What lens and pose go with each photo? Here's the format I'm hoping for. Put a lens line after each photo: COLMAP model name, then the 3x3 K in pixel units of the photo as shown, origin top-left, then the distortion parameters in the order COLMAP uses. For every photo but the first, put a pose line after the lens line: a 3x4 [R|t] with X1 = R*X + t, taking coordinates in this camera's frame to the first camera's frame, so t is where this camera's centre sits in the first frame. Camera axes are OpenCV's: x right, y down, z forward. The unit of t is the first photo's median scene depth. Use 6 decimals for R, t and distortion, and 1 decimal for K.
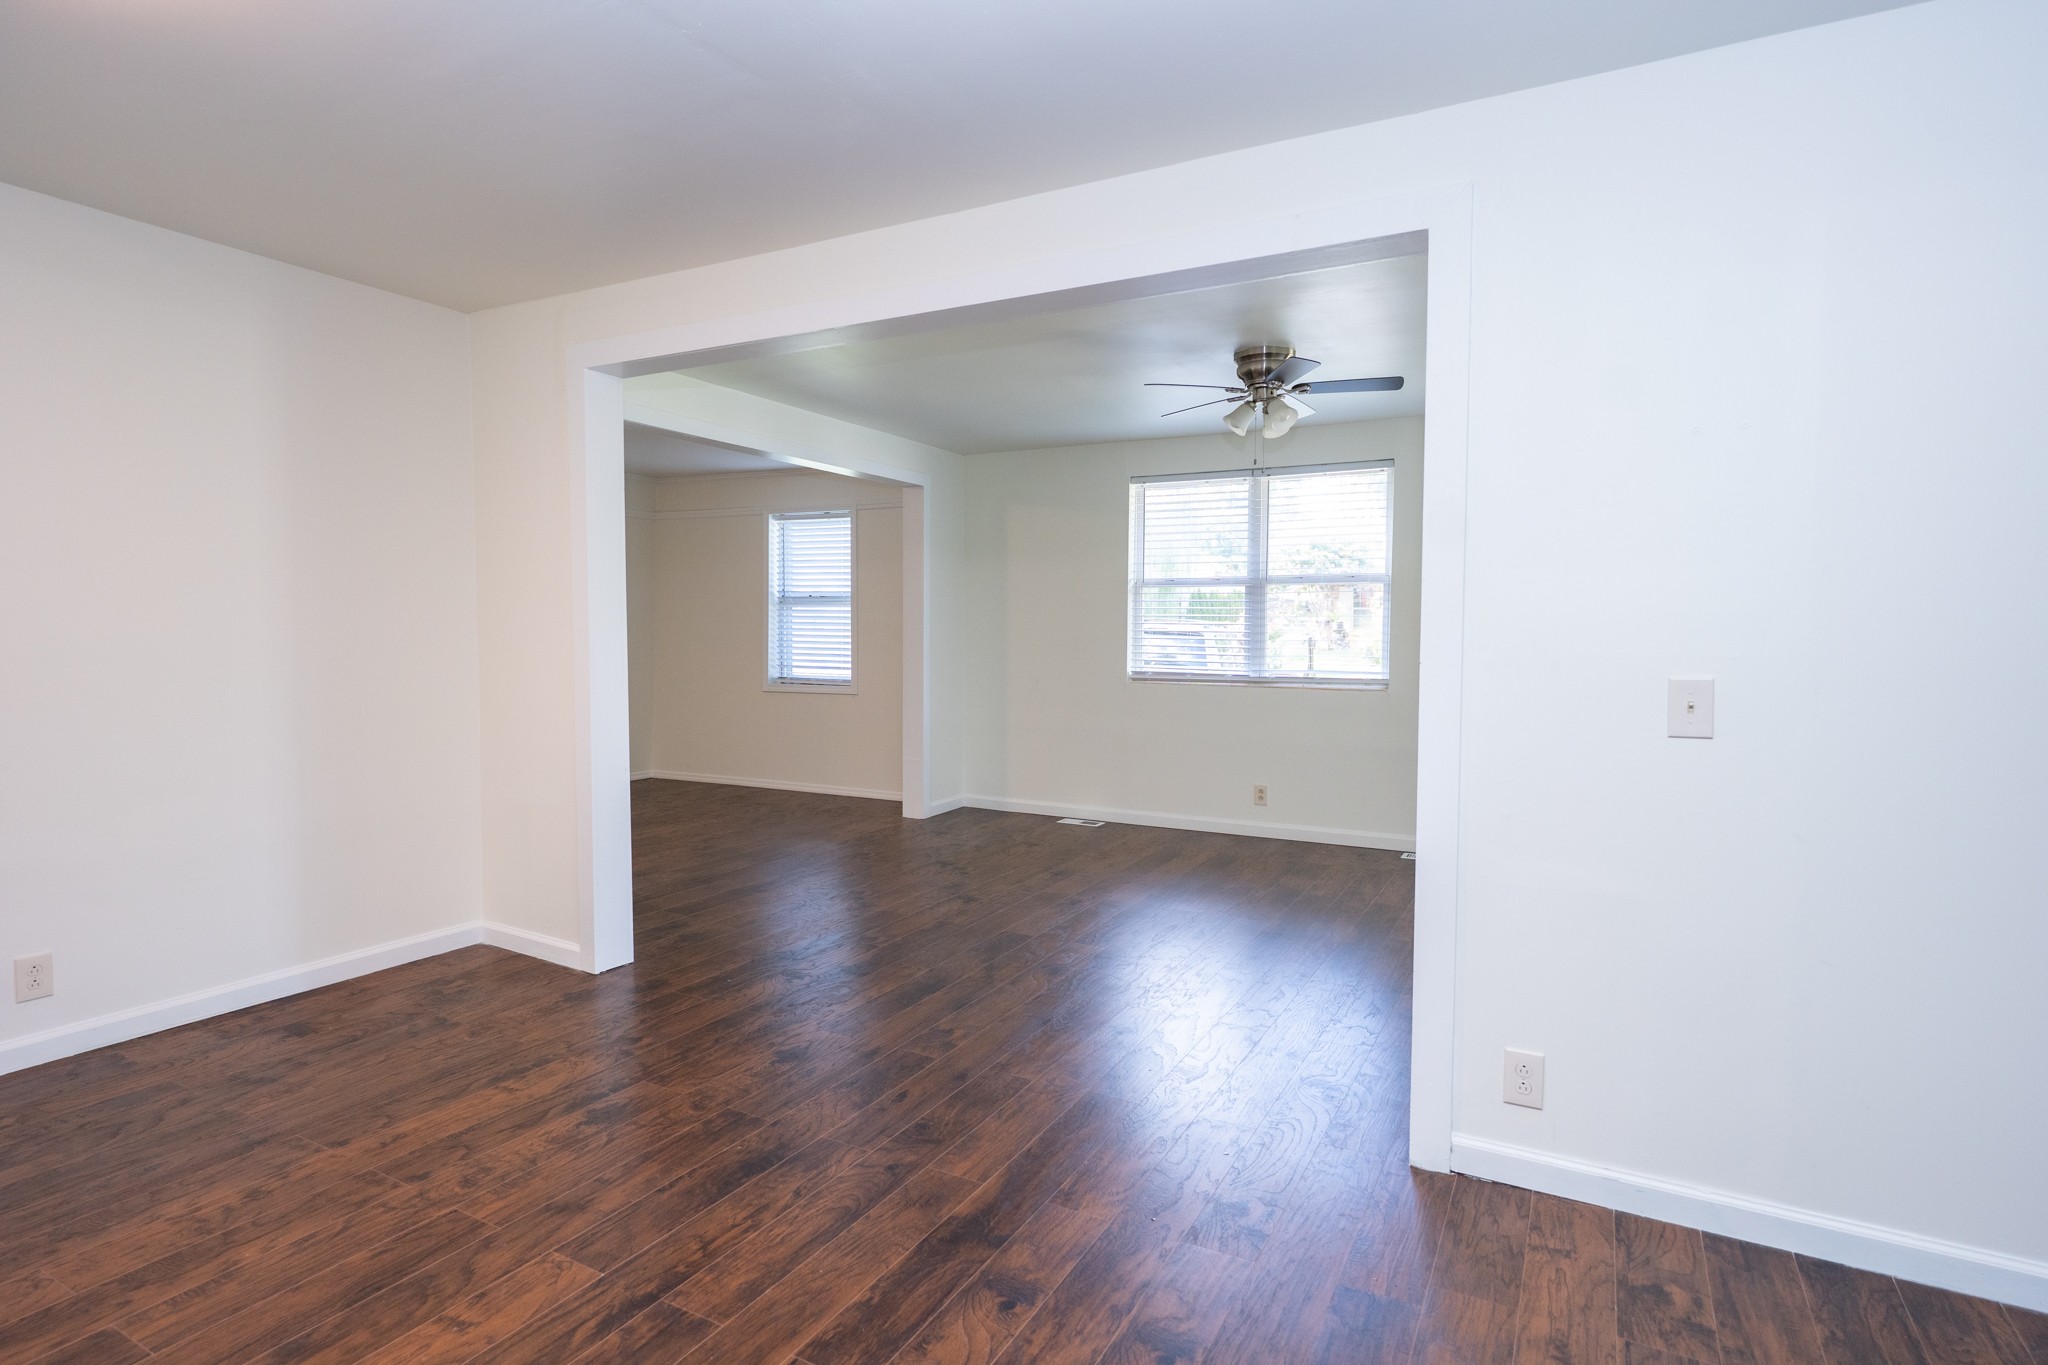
lens RADIAL K [[1063.6, 0, 1017.8], [0, 1063.6, 676.6], [0, 0, 1]] dist [-0.001709, -0.000279]
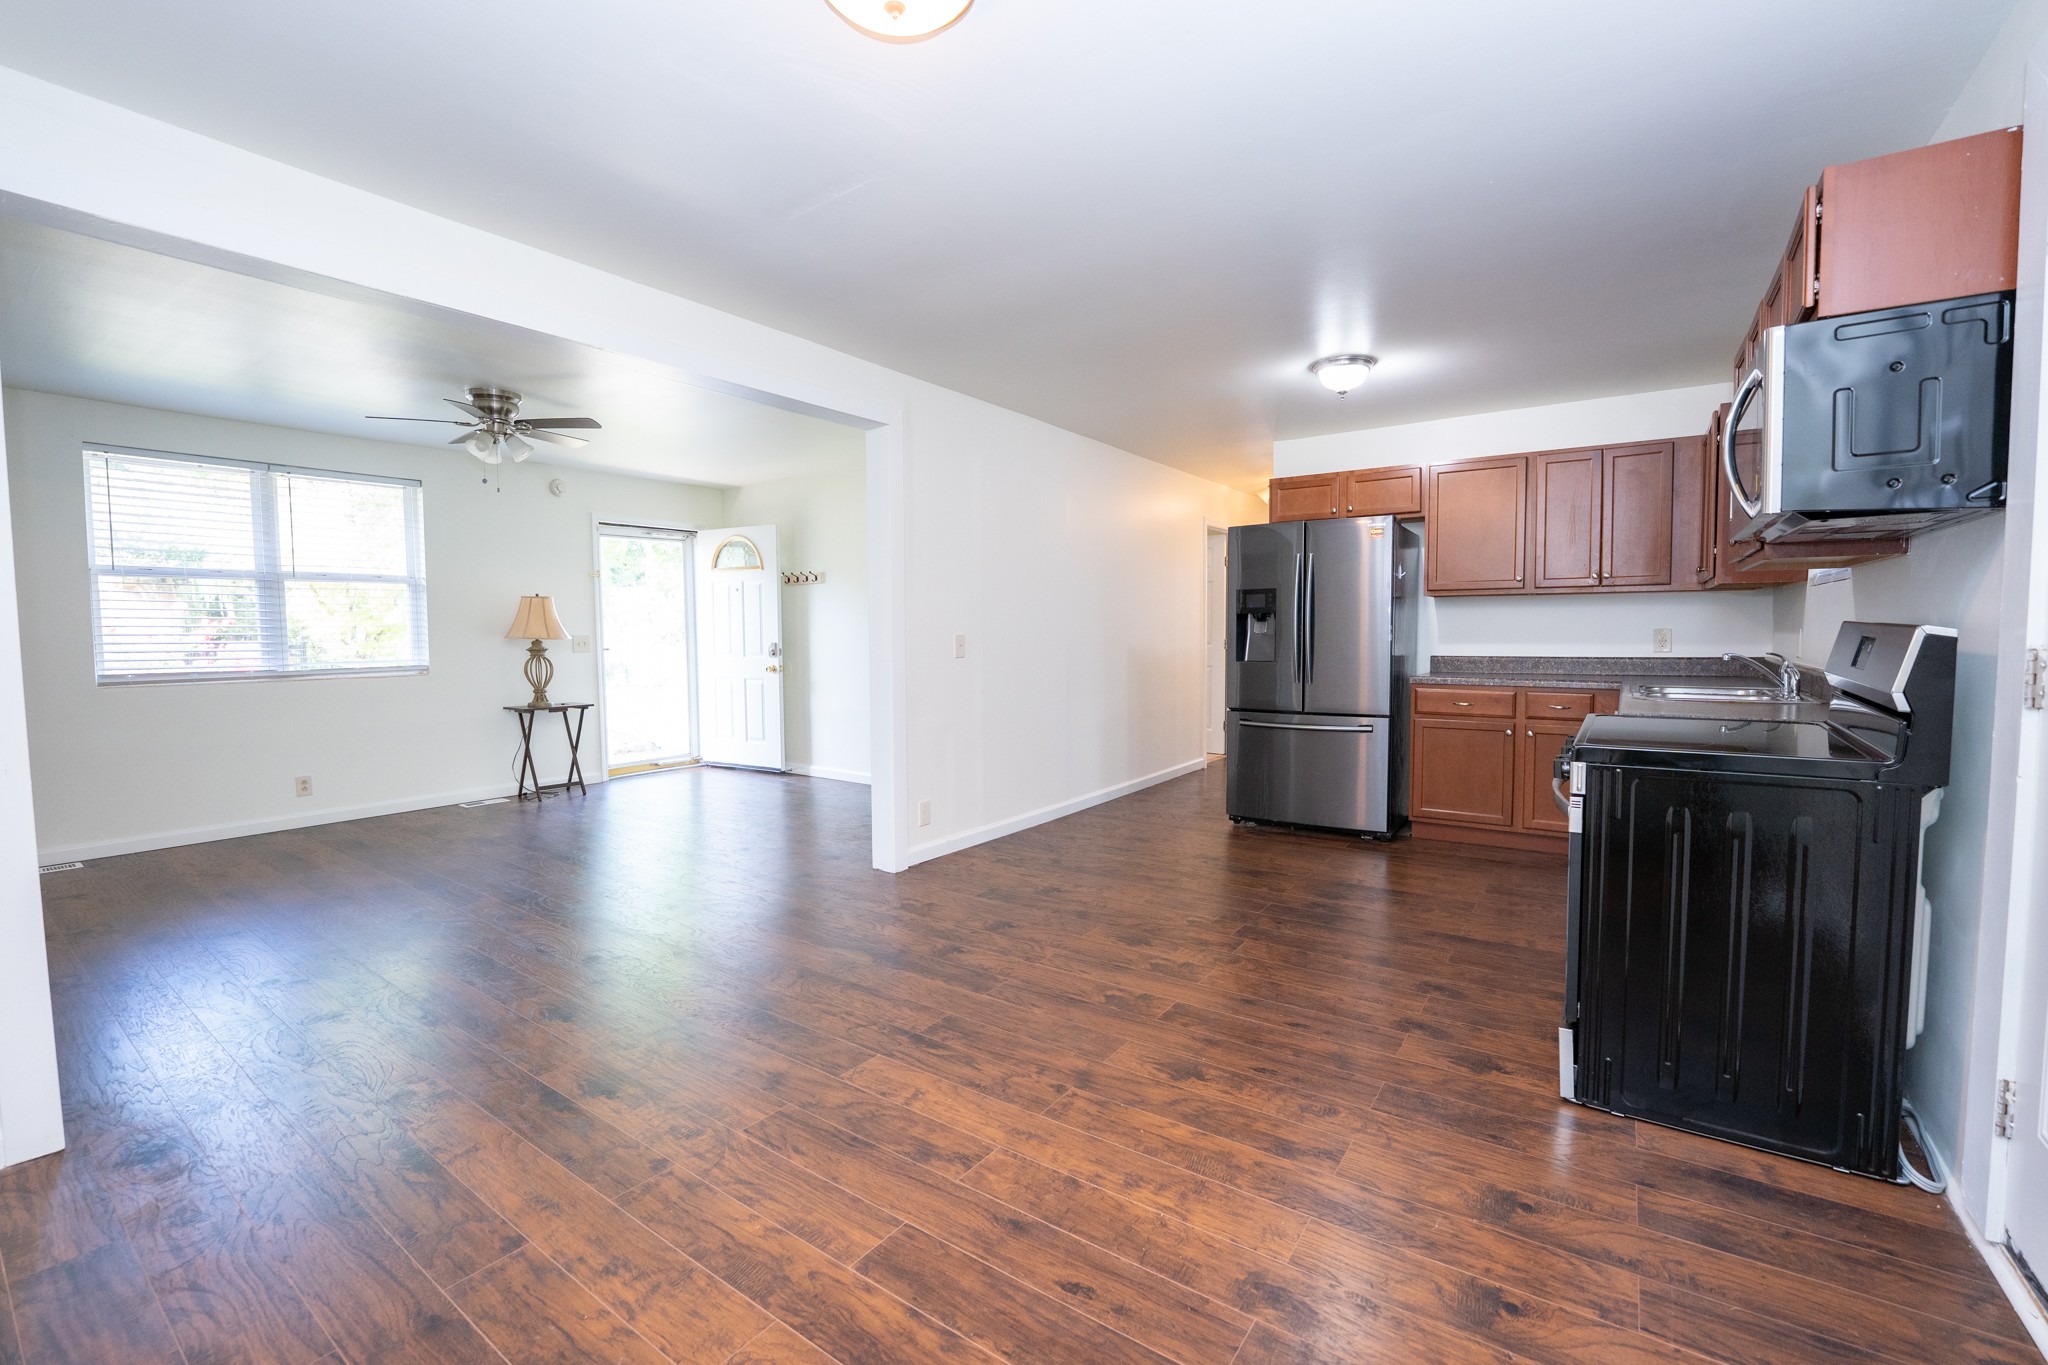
lens RADIAL K [[859.8, 0, 1018.3], [0, 859.8, 678.8], [0, 0, 1]] dist [-0.019099, -0.000014]
pose [[0.117574, -0.063162, 0.991053, -0.925602], [0.054753, 0.996870, 0.057037, -0.000560], [-0.991554, 0.047557, 0.120665, 0.403821]]
